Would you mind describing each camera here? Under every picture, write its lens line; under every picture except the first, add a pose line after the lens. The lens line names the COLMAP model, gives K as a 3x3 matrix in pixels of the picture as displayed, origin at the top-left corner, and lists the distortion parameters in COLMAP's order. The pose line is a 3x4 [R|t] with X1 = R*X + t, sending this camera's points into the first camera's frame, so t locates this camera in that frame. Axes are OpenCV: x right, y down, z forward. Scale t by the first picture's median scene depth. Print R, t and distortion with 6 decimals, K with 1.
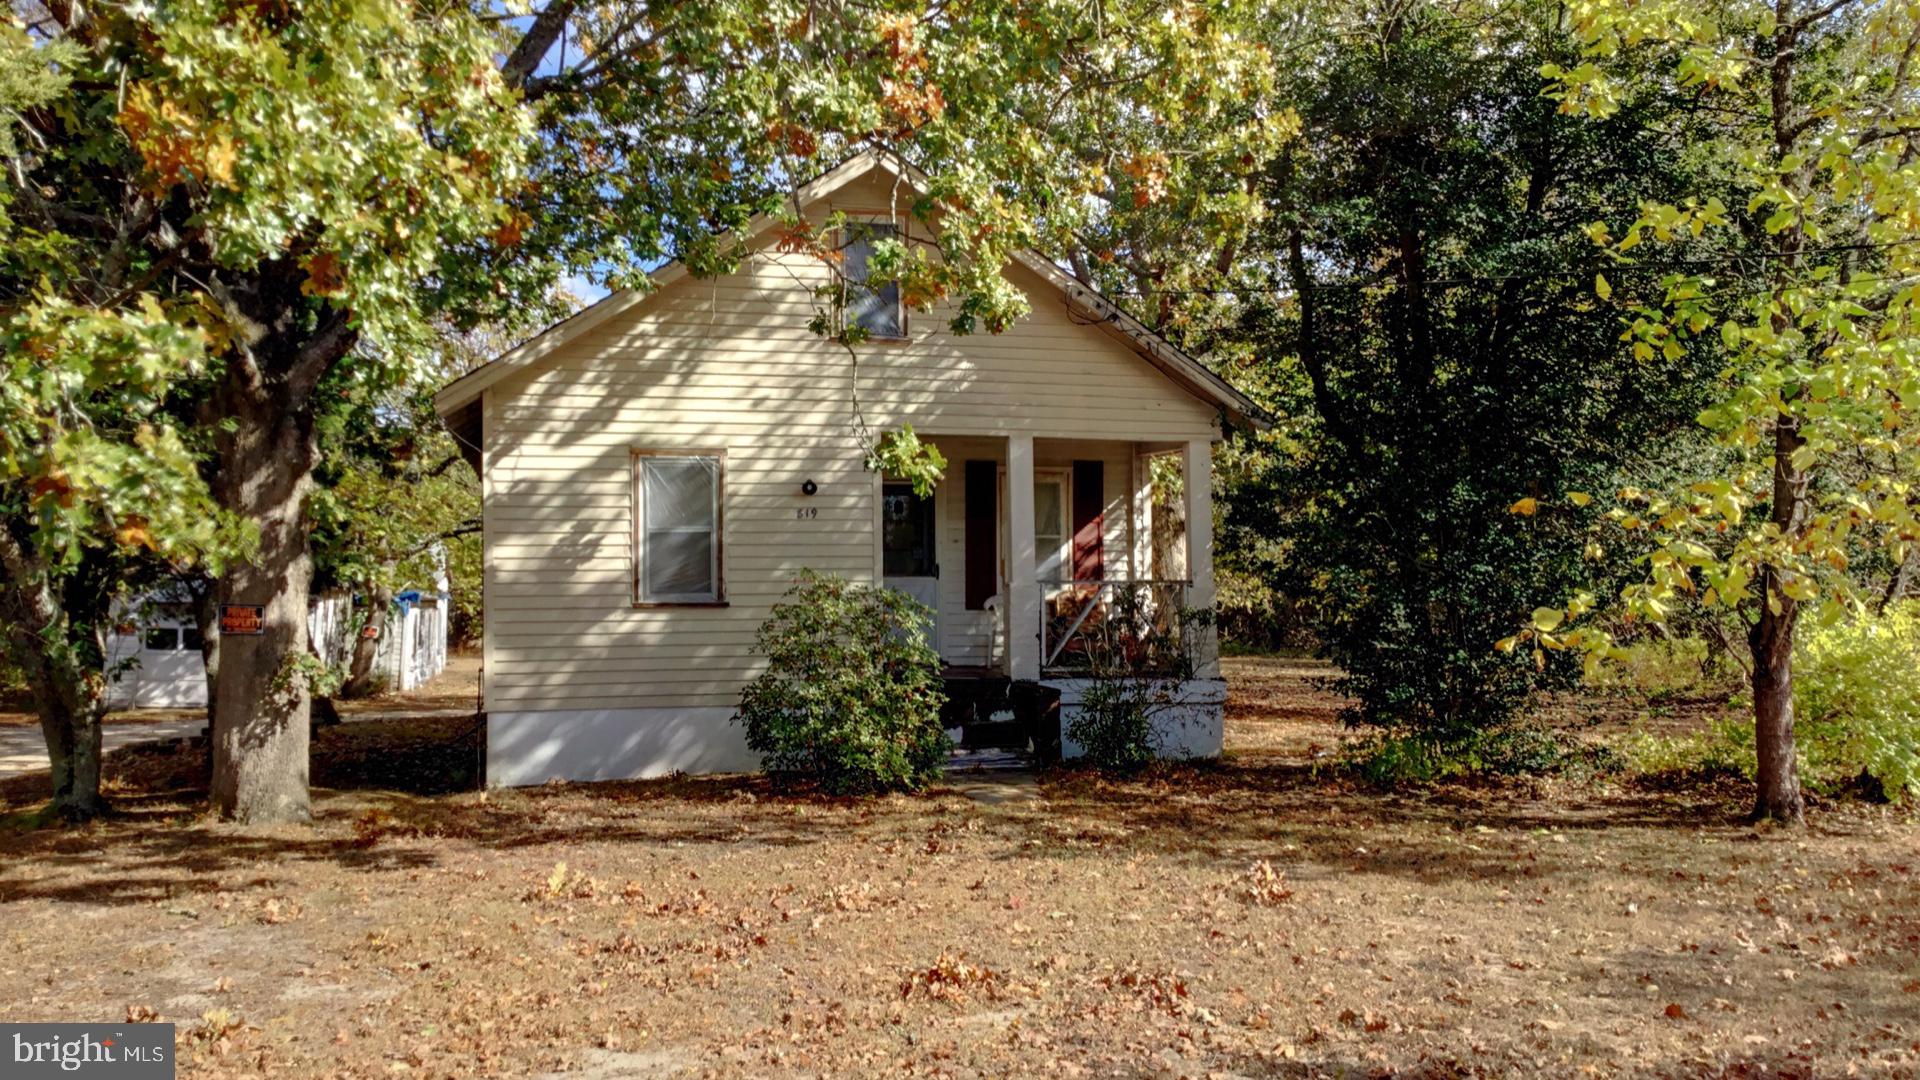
lens RADIAL K [[1698.1, 0, 960.0], [0, 1698.1, 540.0], [0, 0, 1]] dist [0.052842, 0.000567]
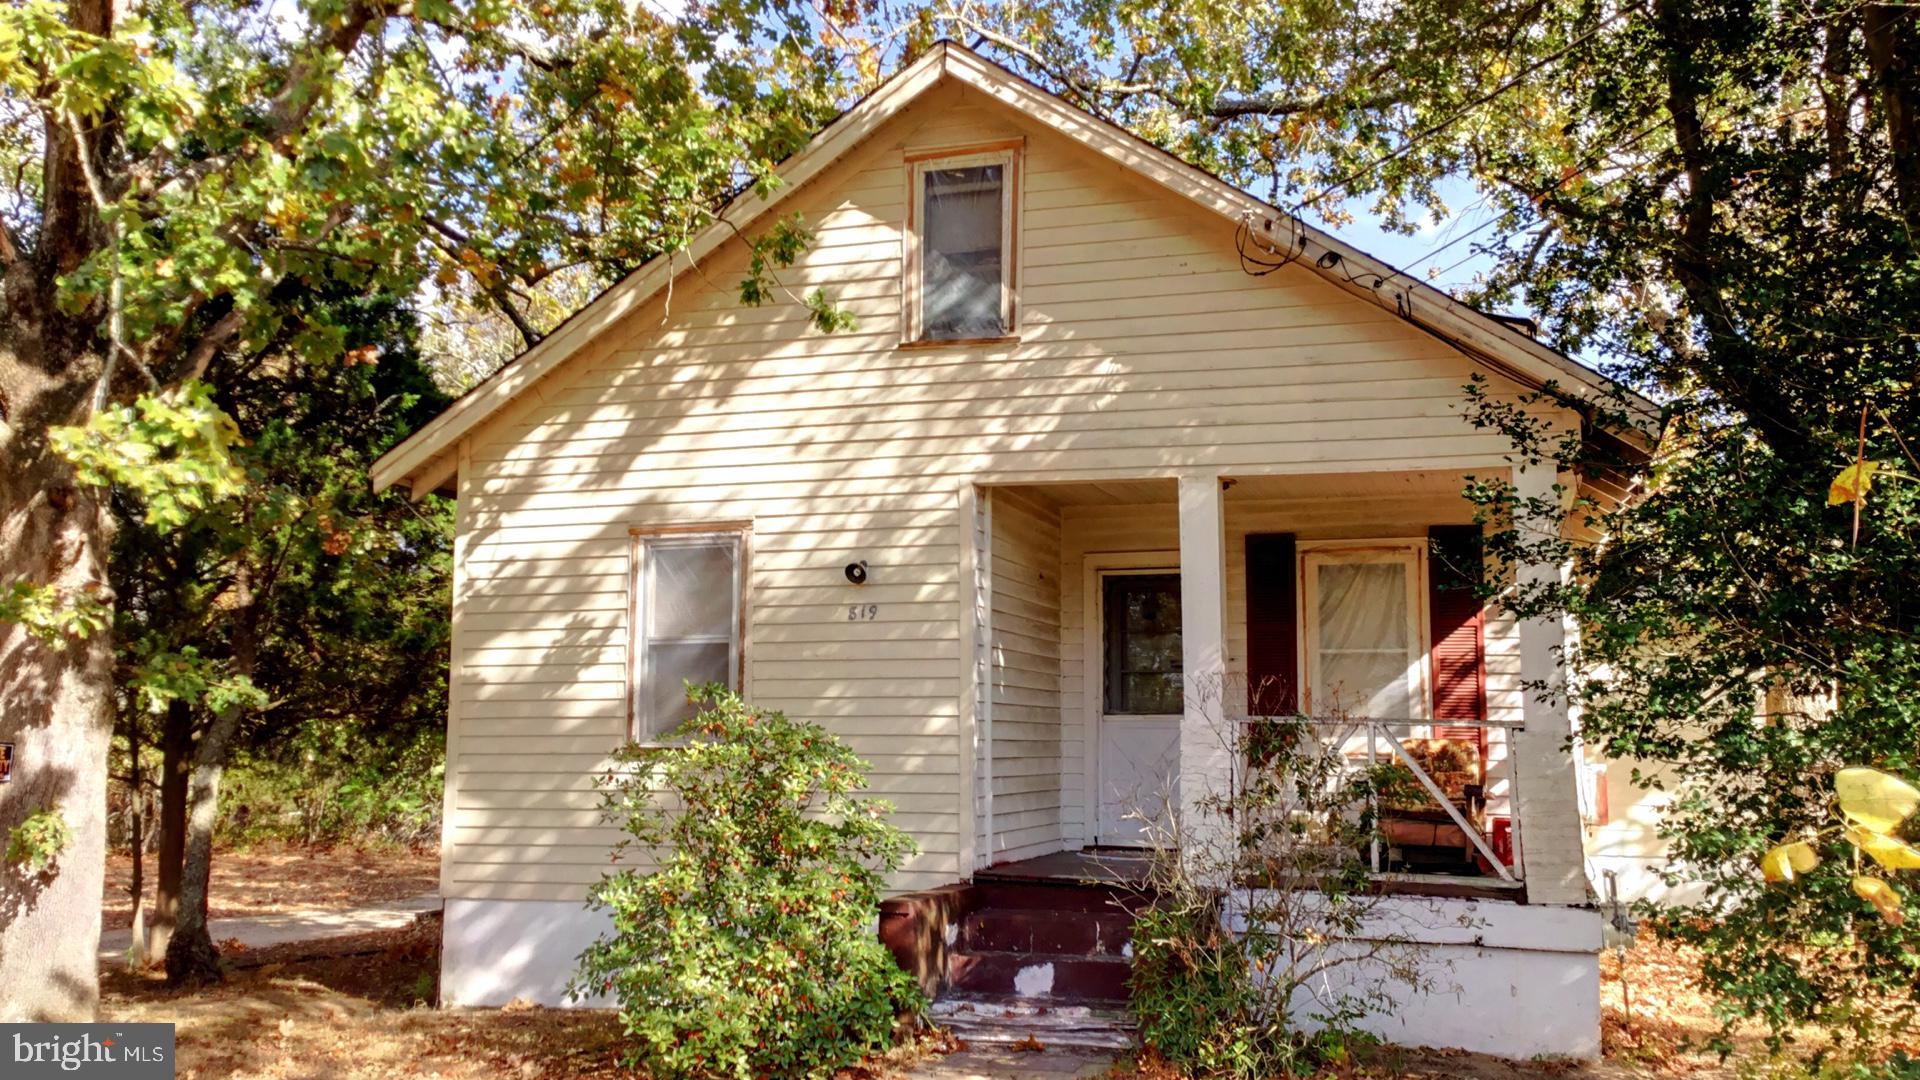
lens RADIAL K [[1688.7, 0, 969.0], [0, 1688.7, 529.5], [0, 0, 1]] dist [0.013710, -0.005797]
pose [[0.864905, -0.051695, -0.499266, 0.270198], [0.003071, 0.995209, -0.097725, 0.016183], [0.501926, 0.082990, 0.860920, 0.460887]]
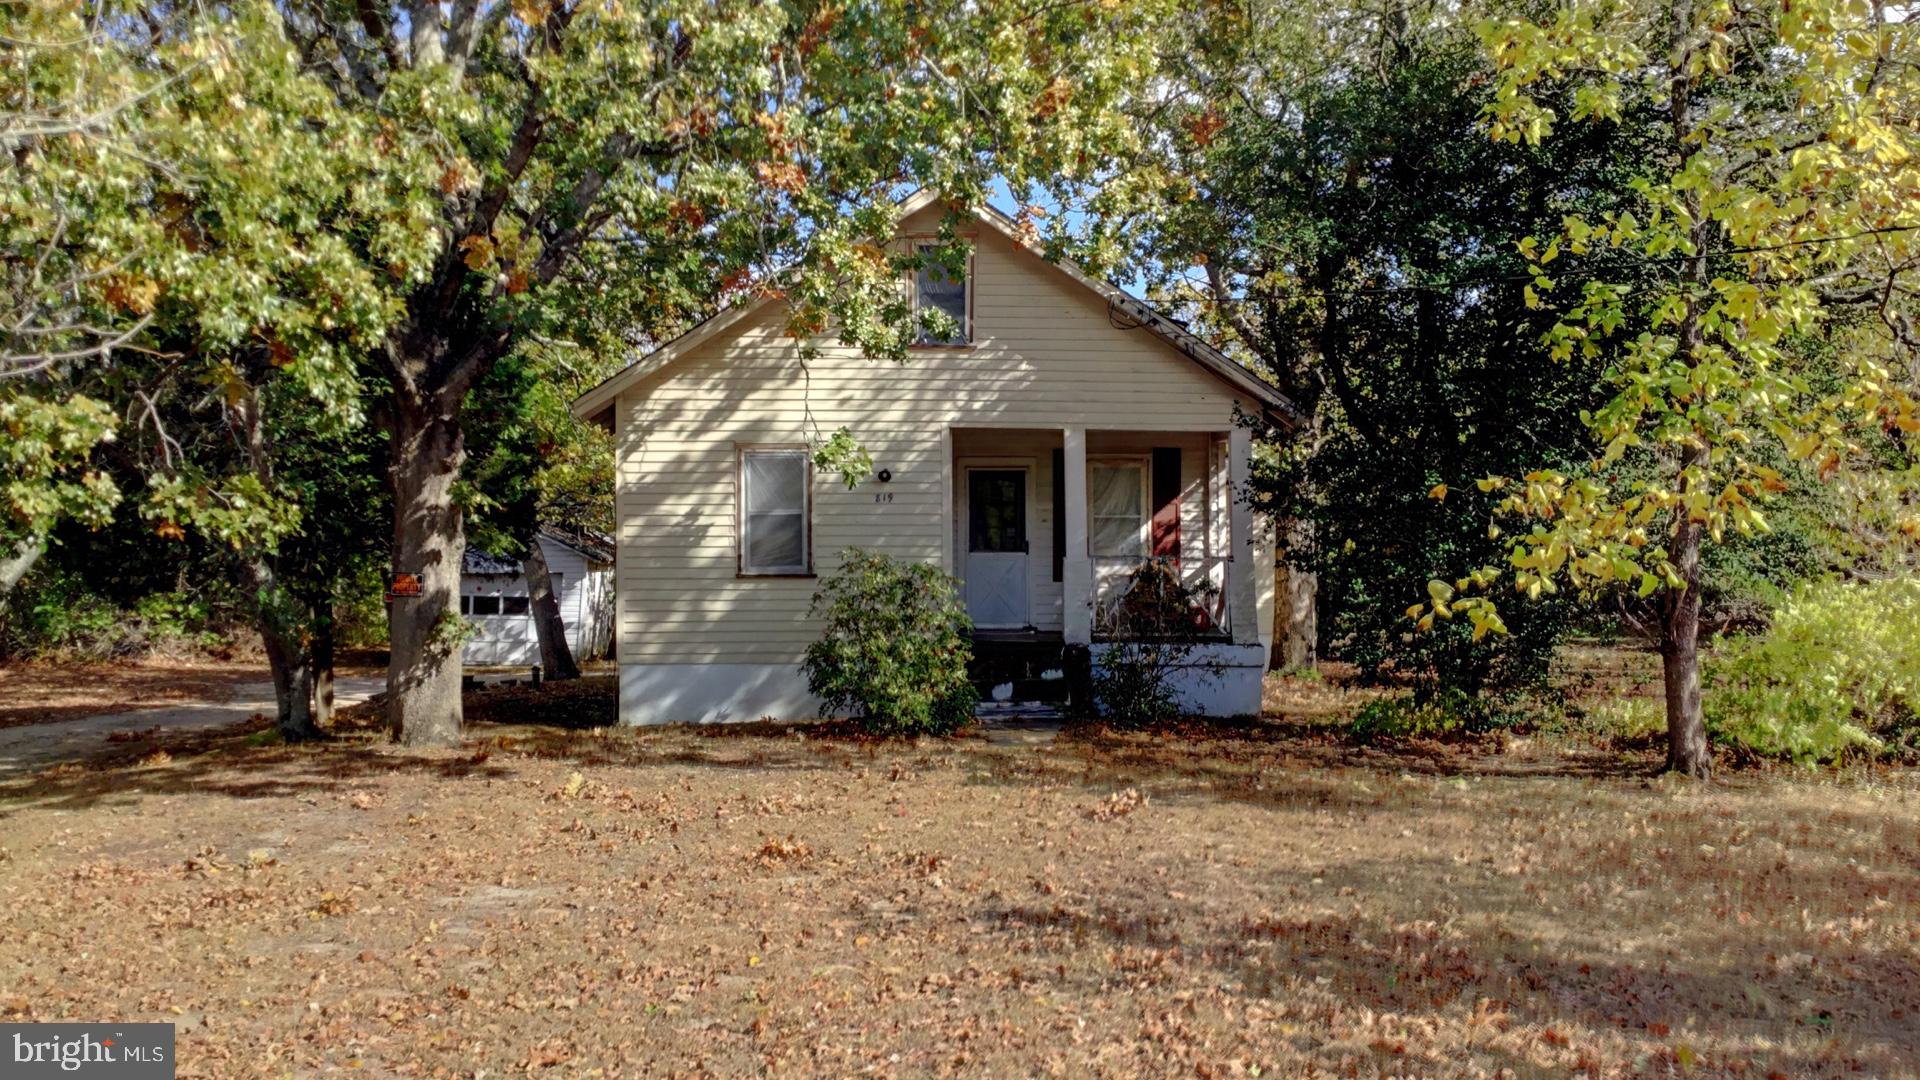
lens RADIAL K [[1688.7, 0, 969.0], [0, 1688.7, 529.5], [0, 0, 1]] dist [0.013710, -0.005797]
pose [[0.983636, 0.000008, -0.180168, 0.173825], [0.001237, 0.999976, 0.006799, -0.001833], [0.180164, -0.006911, 0.983612, -0.122365]]
